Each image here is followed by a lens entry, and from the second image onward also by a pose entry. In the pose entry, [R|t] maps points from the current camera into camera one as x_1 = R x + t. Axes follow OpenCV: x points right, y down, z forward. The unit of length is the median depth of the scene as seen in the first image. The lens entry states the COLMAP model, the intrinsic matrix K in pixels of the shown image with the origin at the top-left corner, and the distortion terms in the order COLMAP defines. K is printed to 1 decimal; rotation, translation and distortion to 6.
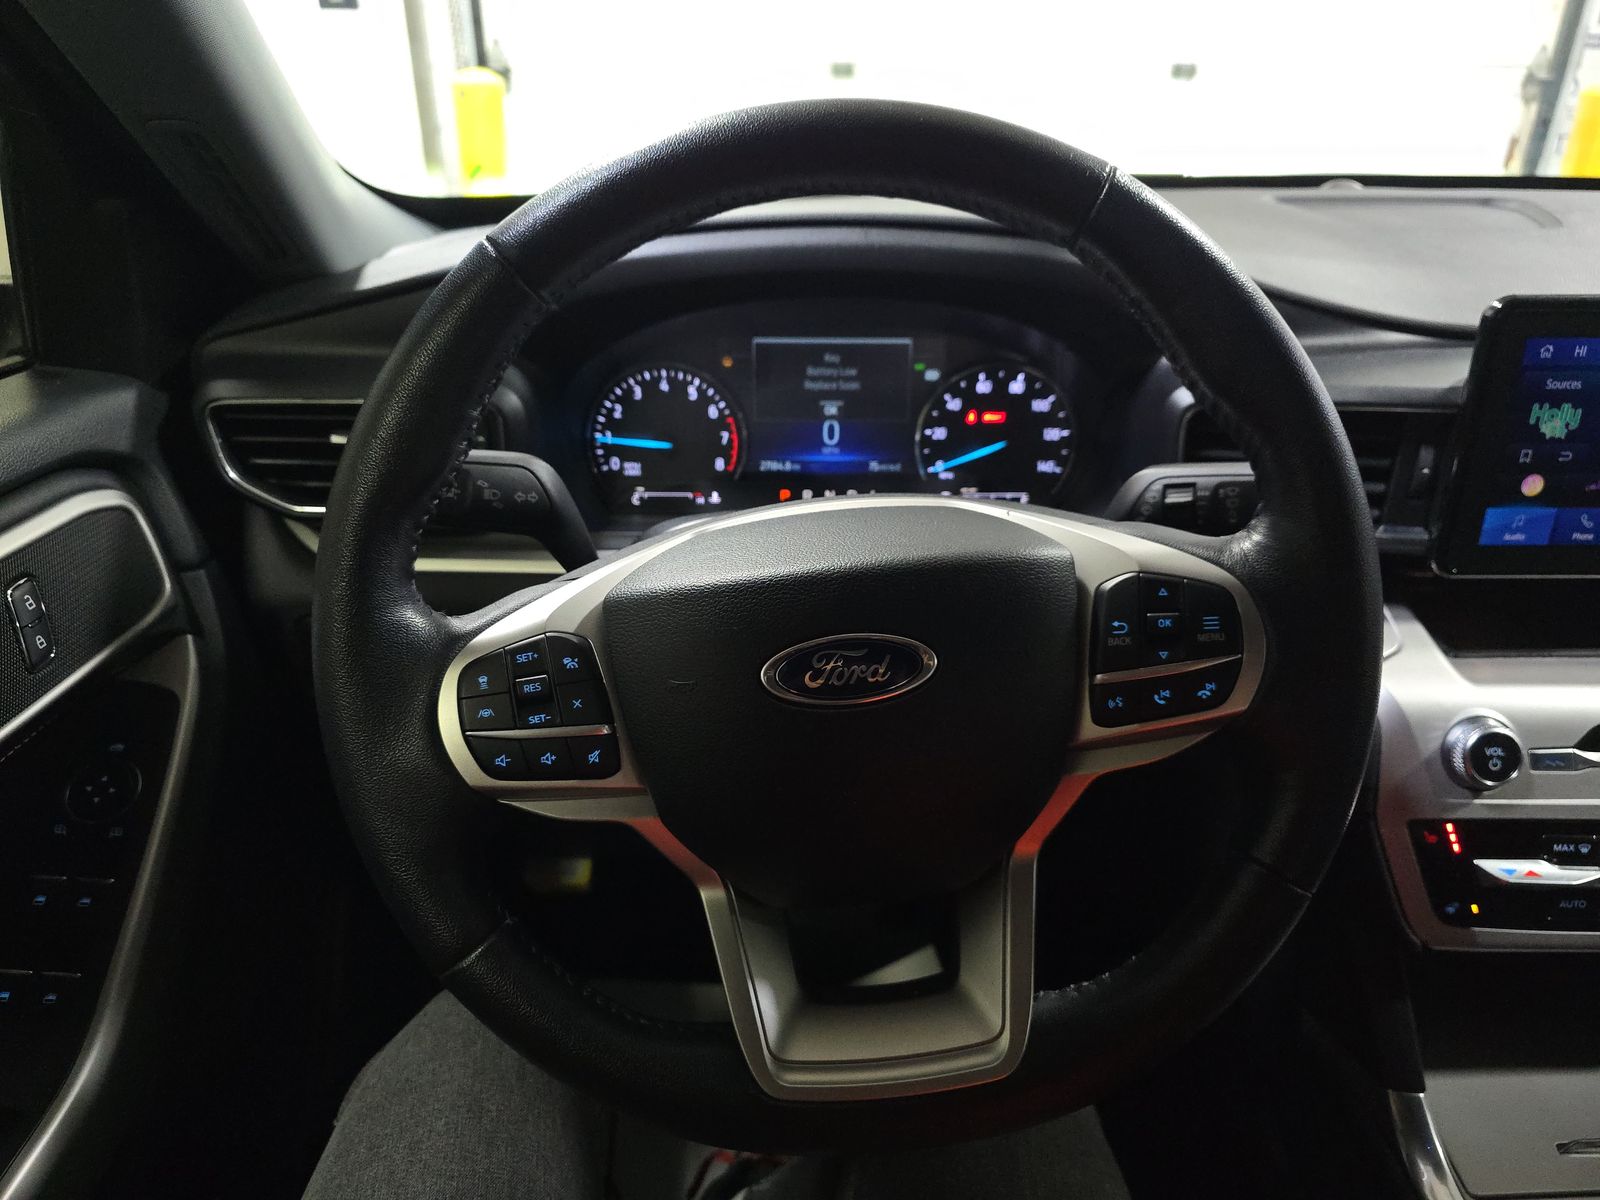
lens RADIAL K [[1073.9, 0, 783.9], [0, 1073.9, 602.4], [0, 0, 1]] dist [0.037110, -0.043910]
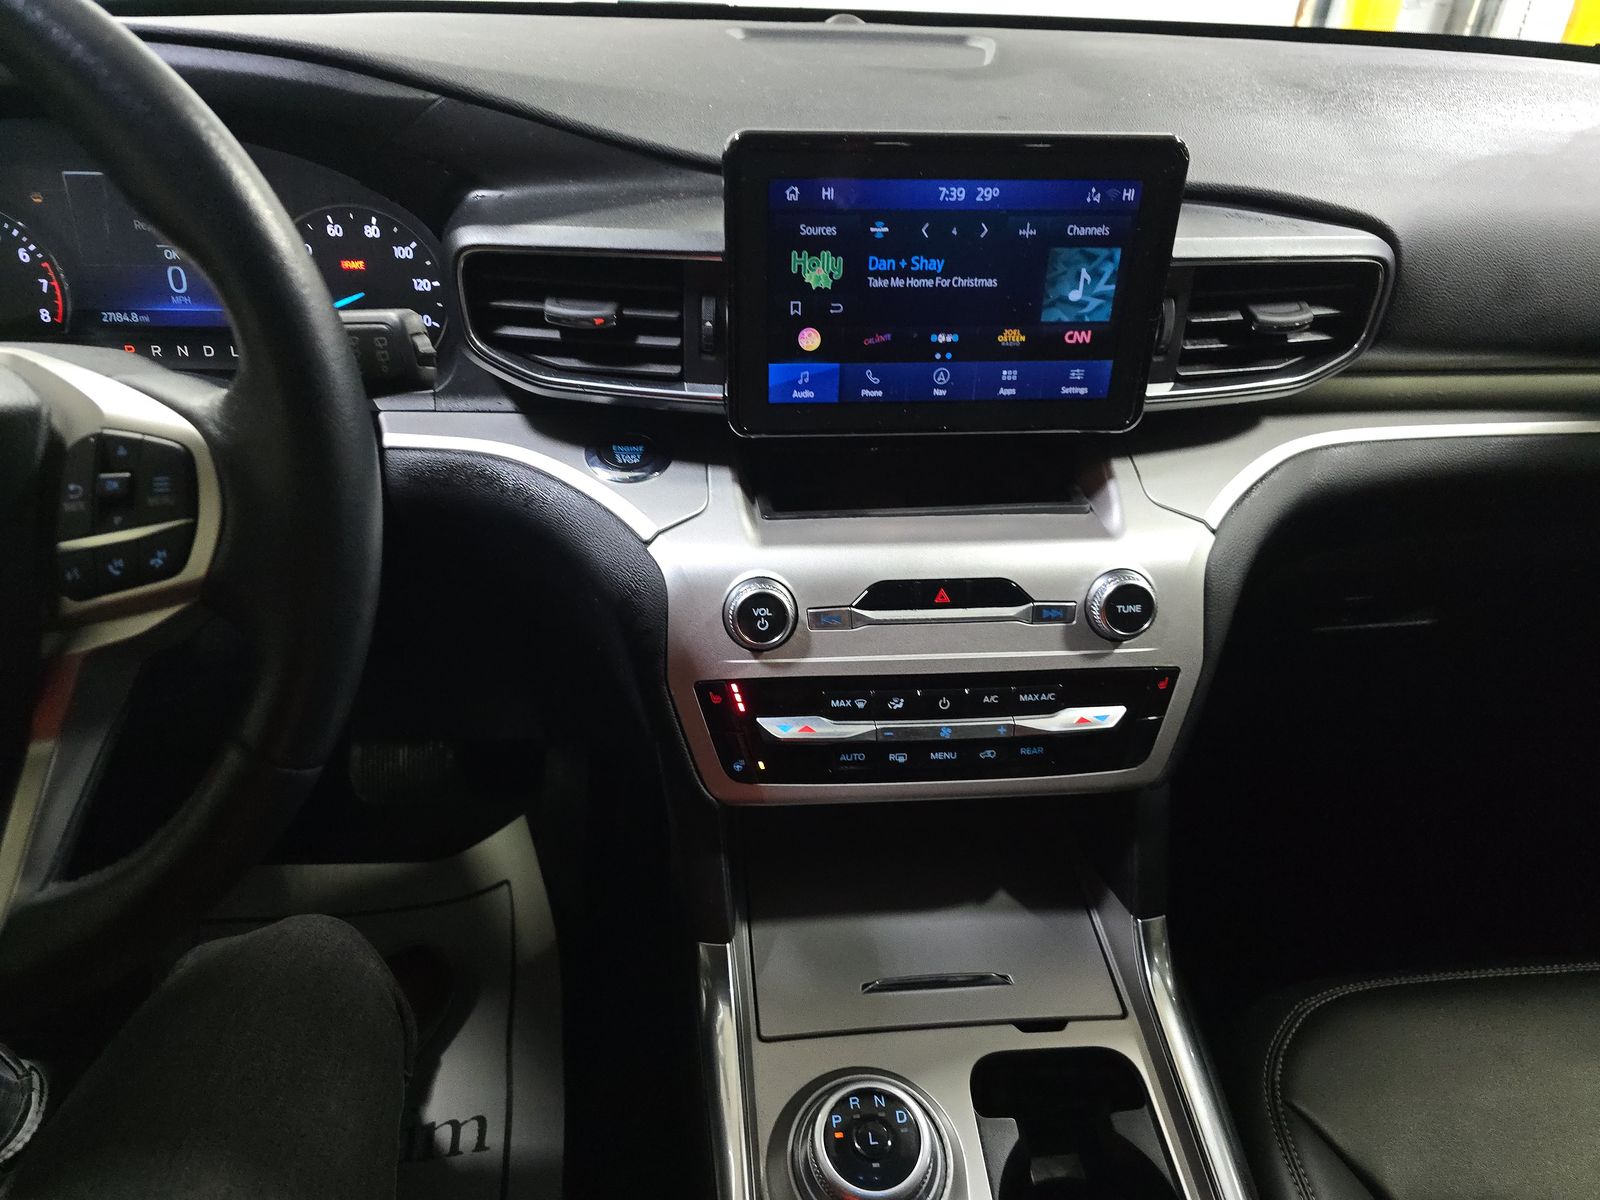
lens RADIAL K [[1073.9, 0, 784.3], [0, 1073.9, 601.1], [0, 0, 1]] dist [0.037110, -0.043910]
pose [[0.994090, -0.025782, 0.105455, 0.460896], [0.013102, 0.992783, 0.119206, 0.008273], [-0.107767, -0.117120, 0.987253, 0.016461]]
